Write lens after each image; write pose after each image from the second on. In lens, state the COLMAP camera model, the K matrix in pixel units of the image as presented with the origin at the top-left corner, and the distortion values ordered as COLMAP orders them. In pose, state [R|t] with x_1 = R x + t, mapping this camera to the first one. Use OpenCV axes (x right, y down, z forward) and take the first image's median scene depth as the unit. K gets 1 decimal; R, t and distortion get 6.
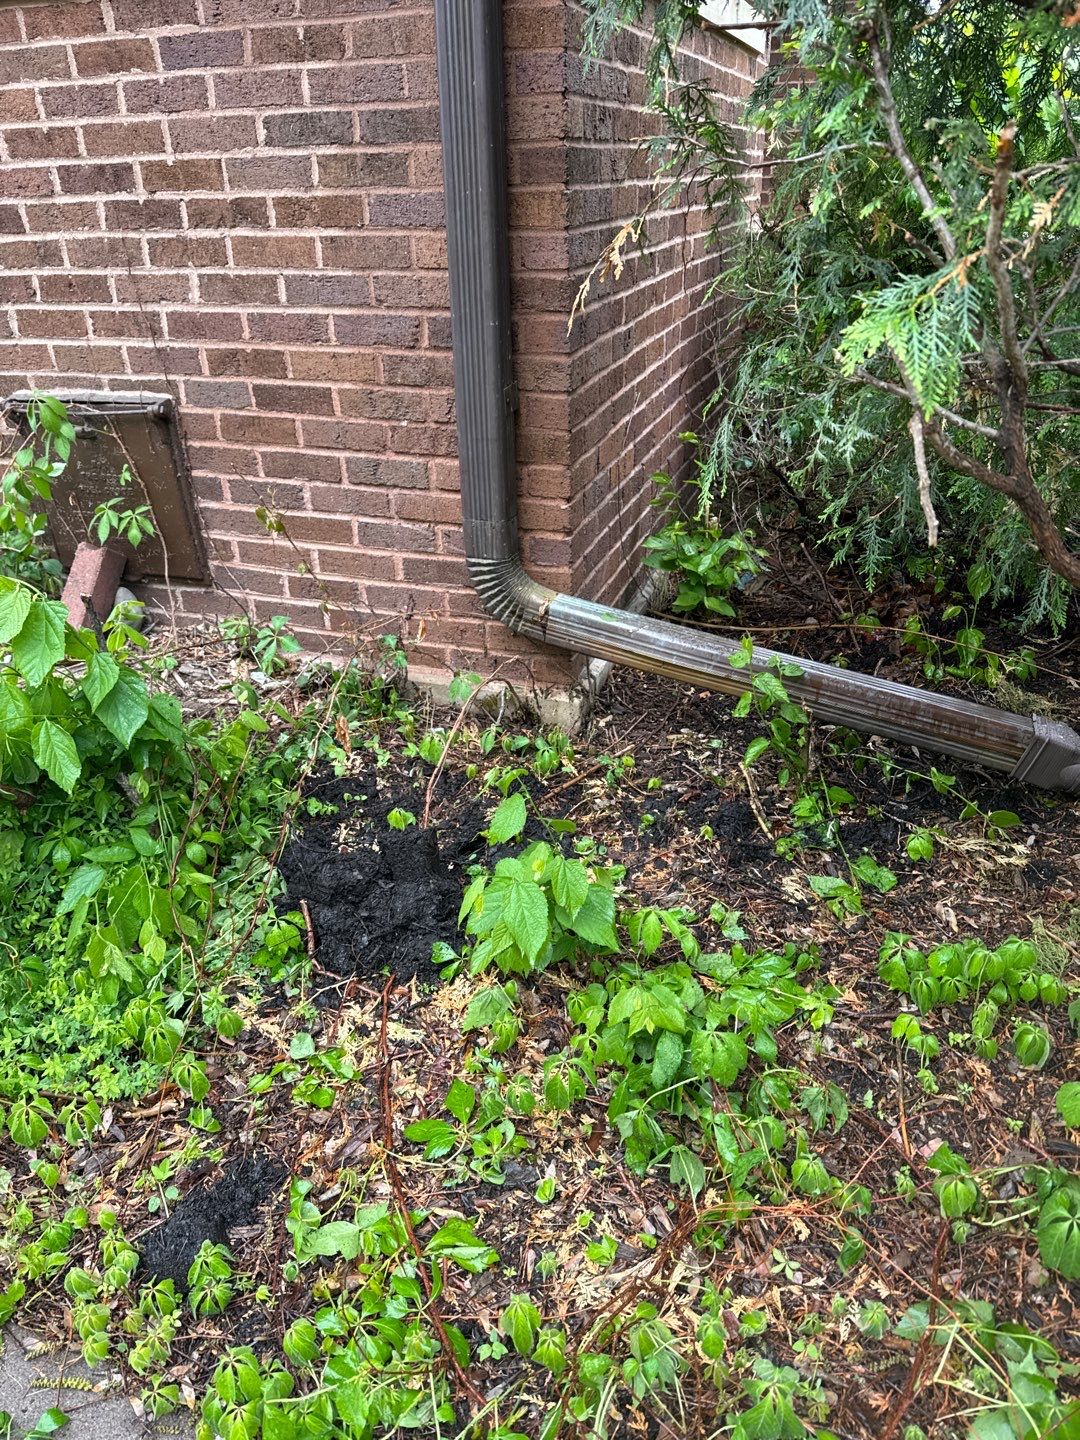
lens RADIAL K [[1011.7, 0, 538.6], [0, 1011.7, 708.7], [0, 0, 1]] dist [0.027006, -0.037563]
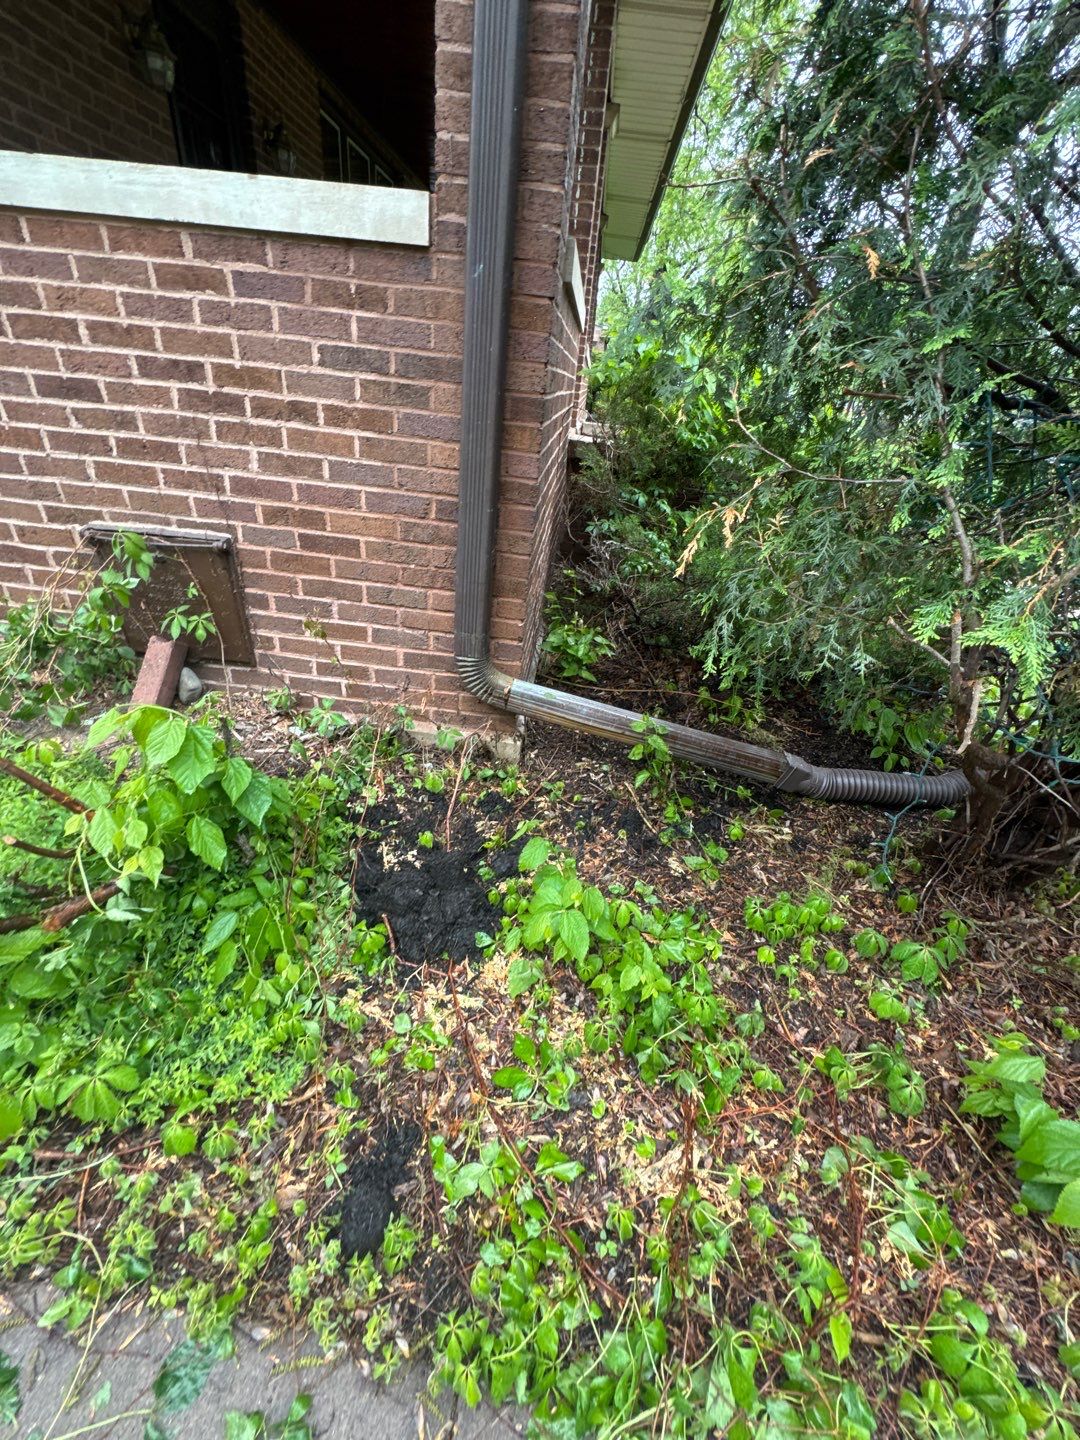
lens RADIAL K [[573.4, 0, 545.6], [0, 573.4, 714.8], [0, 0, 1]] dist [-0.005577, 0.000087]
pose [[0.960474, -0.025732, 0.277177, -0.202316], [0.011290, 0.998500, 0.053574, -0.119137], [-0.278140, -0.048327, 0.959324, 0.146143]]
